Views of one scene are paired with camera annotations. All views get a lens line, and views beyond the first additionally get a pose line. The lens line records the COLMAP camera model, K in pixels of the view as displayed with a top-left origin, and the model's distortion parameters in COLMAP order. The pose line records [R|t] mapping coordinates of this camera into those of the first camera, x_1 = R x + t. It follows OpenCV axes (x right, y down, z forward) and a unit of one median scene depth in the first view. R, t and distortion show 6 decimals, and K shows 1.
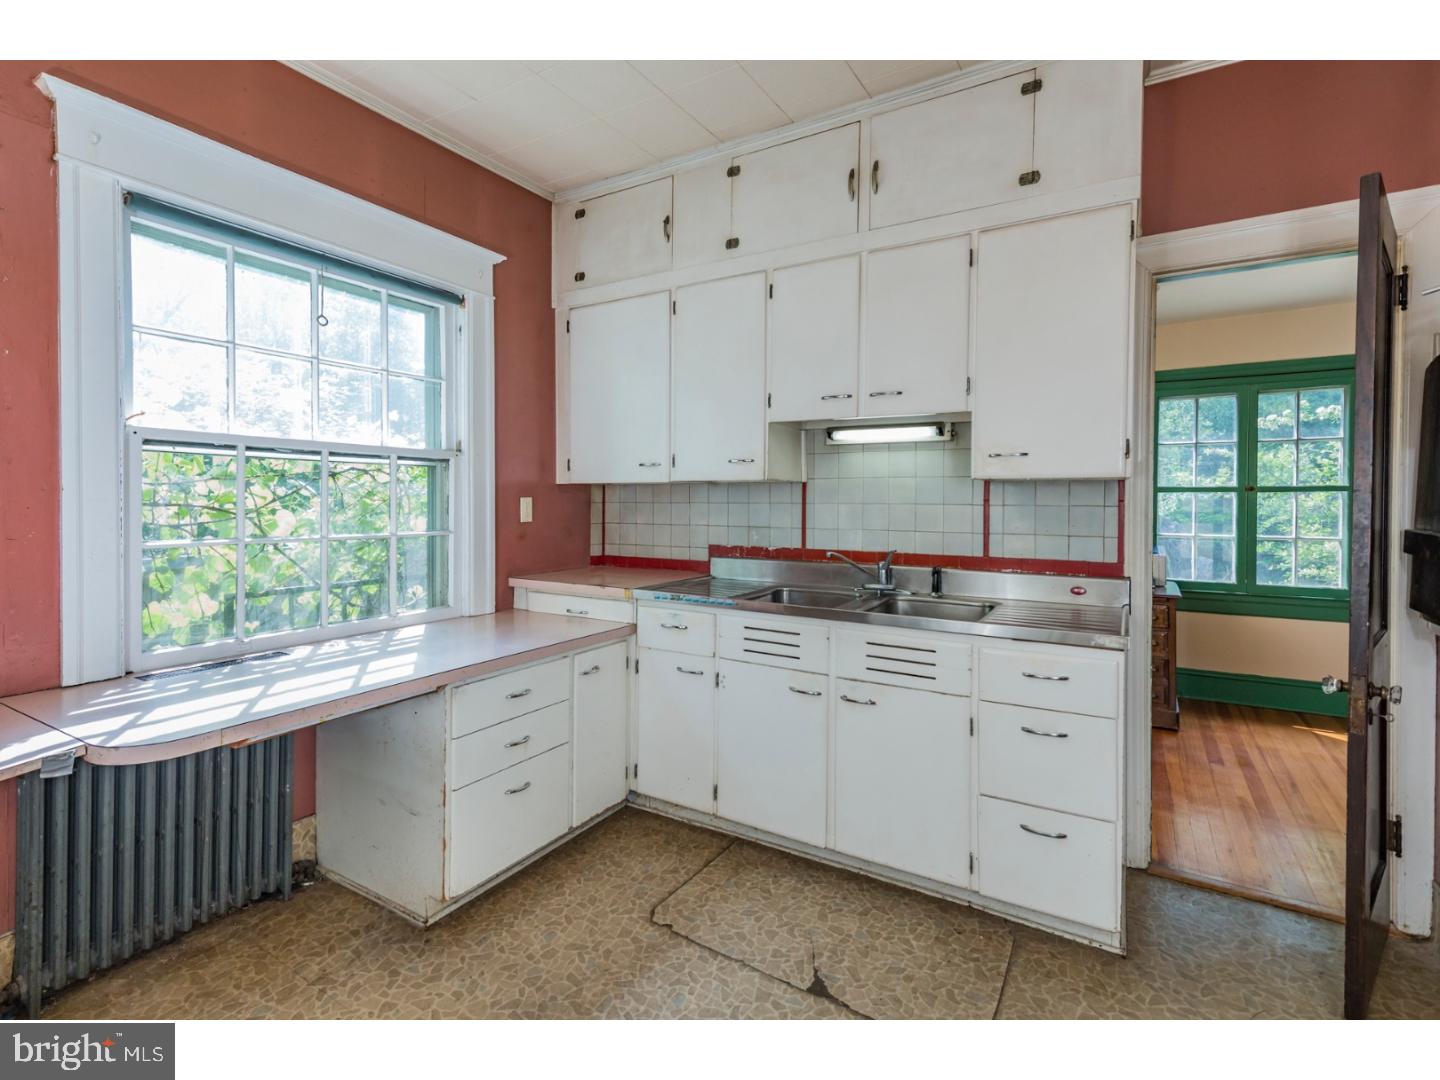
lens RADIAL K [[687.0, 0, 706.5], [0, 687.0, 509.7], [0, 0, 1]] dist [0.028088, -0.000645]
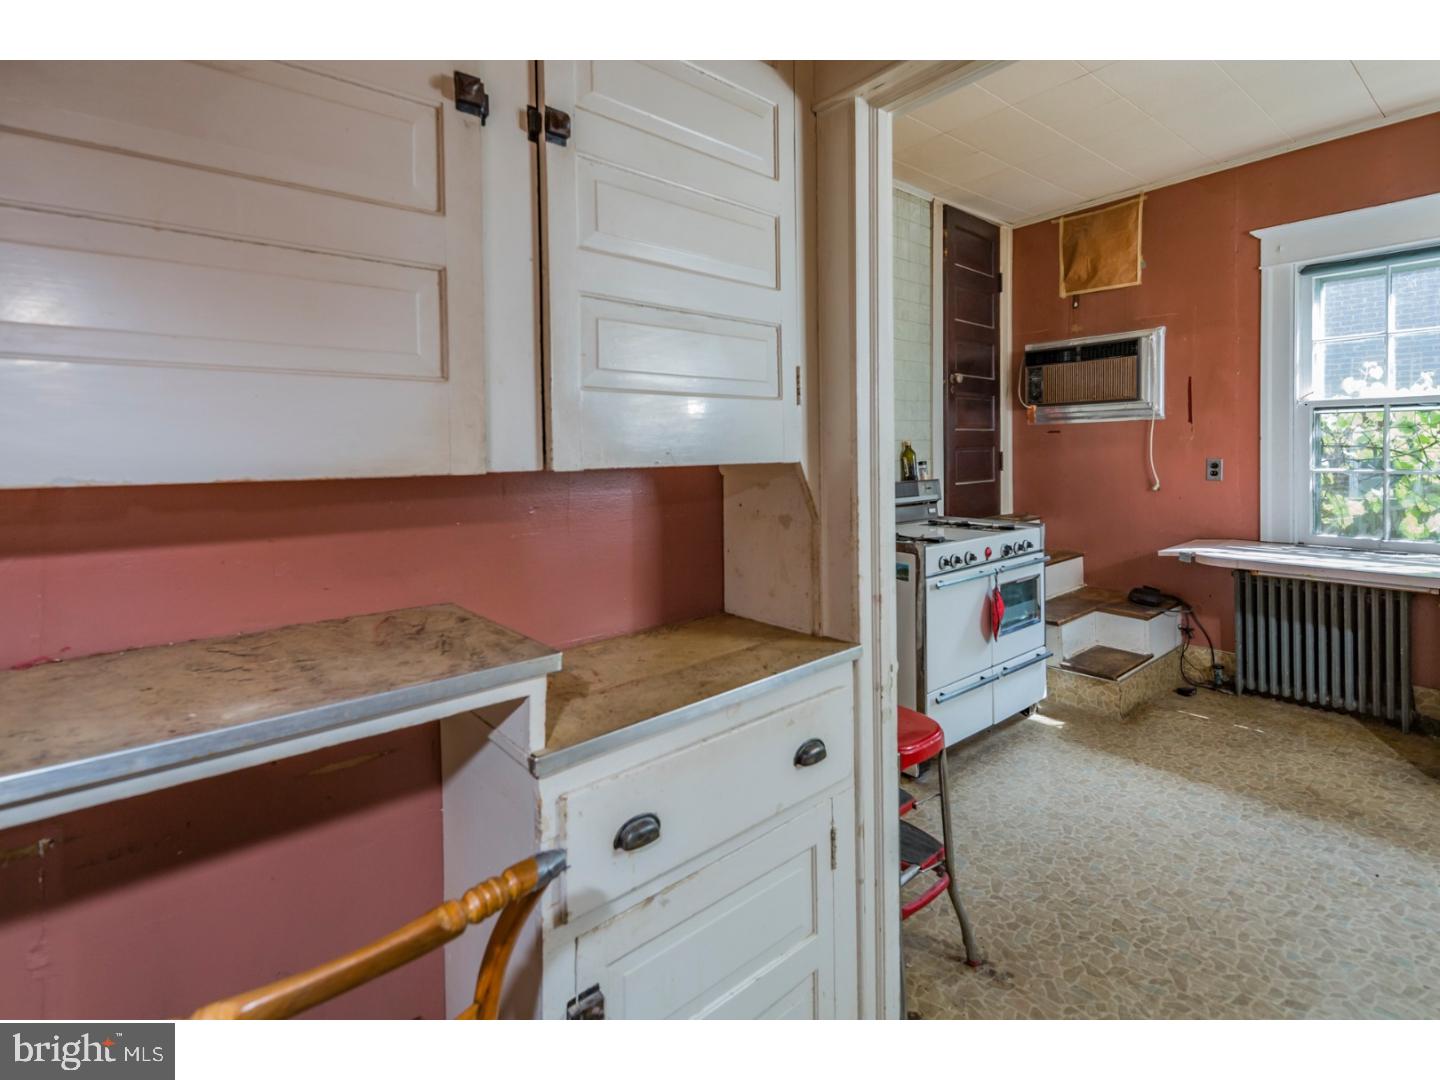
lens RADIAL K [[672.9, 0, 714.9], [0, 672.9, 455.8], [0, 0, 1]] dist [0.027576, -0.008324]
pose [[-0.321853, 0.008342, -0.946753, 1.006219], [-0.001255, 0.999957, 0.009237, 0.001804], [0.946789, 0.004161, -0.321828, 0.135007]]
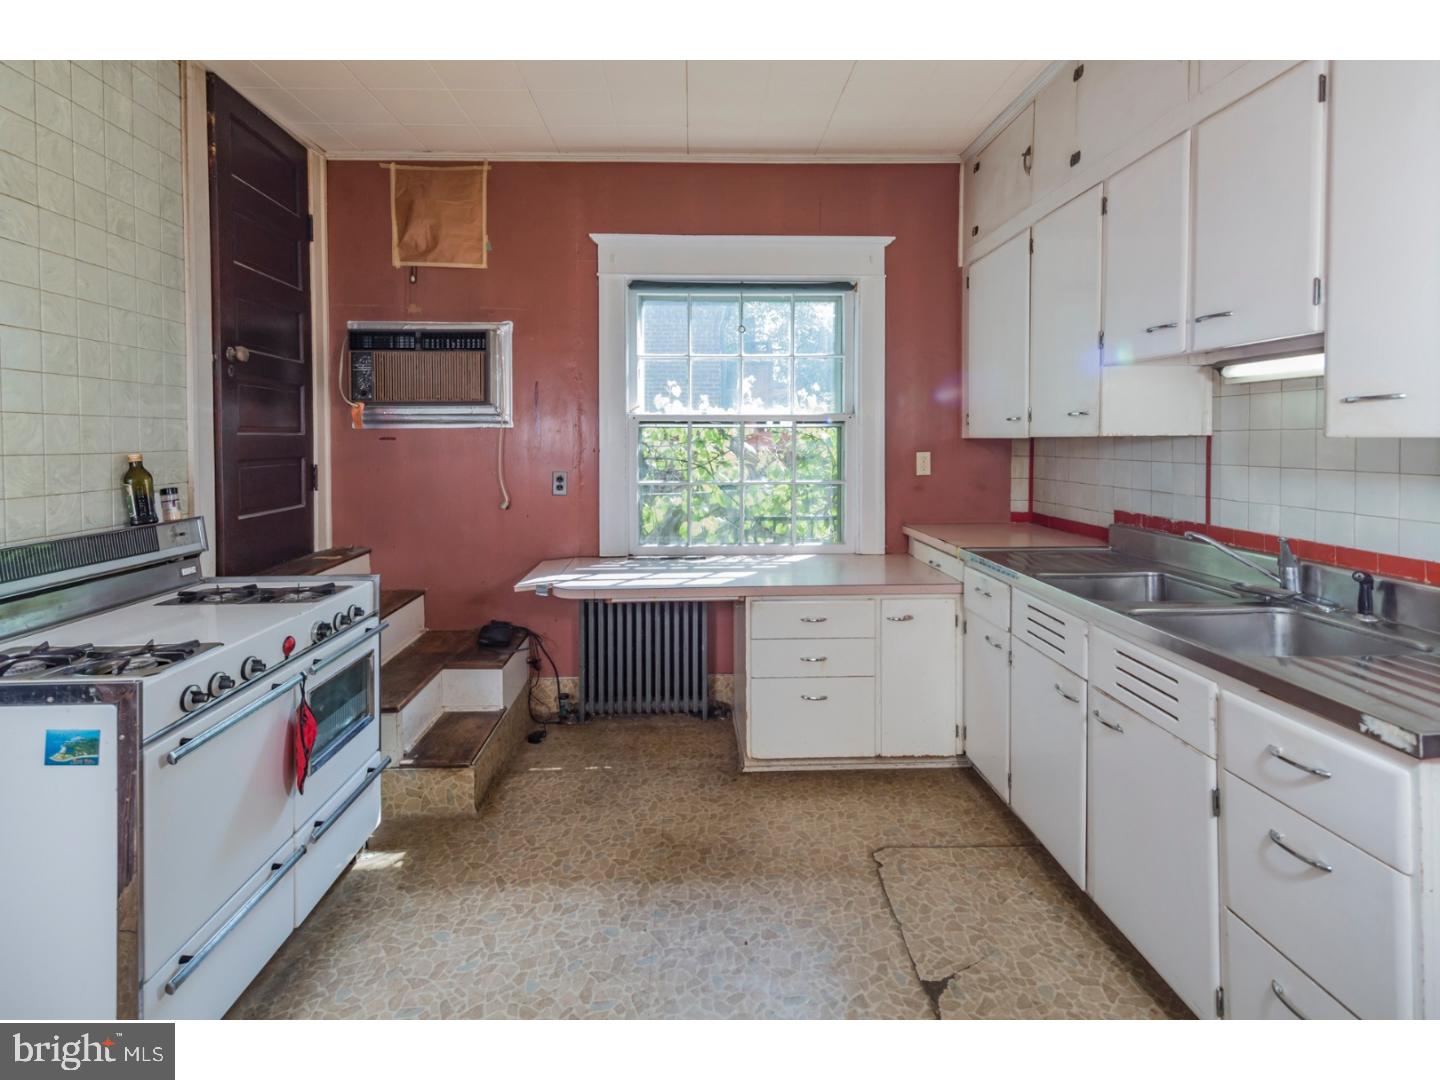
lens RADIAL K [[680.9, 0, 714.2], [0, 680.9, 454.4], [0, 0, 1]] dist [0.024605, -0.000323]
pose [[0.561694, 0.010805, -0.827274, 0.567454], [-0.004643, 0.999940, 0.009908, -0.030260], [0.827332, -0.001724, 0.561711, 0.172919]]
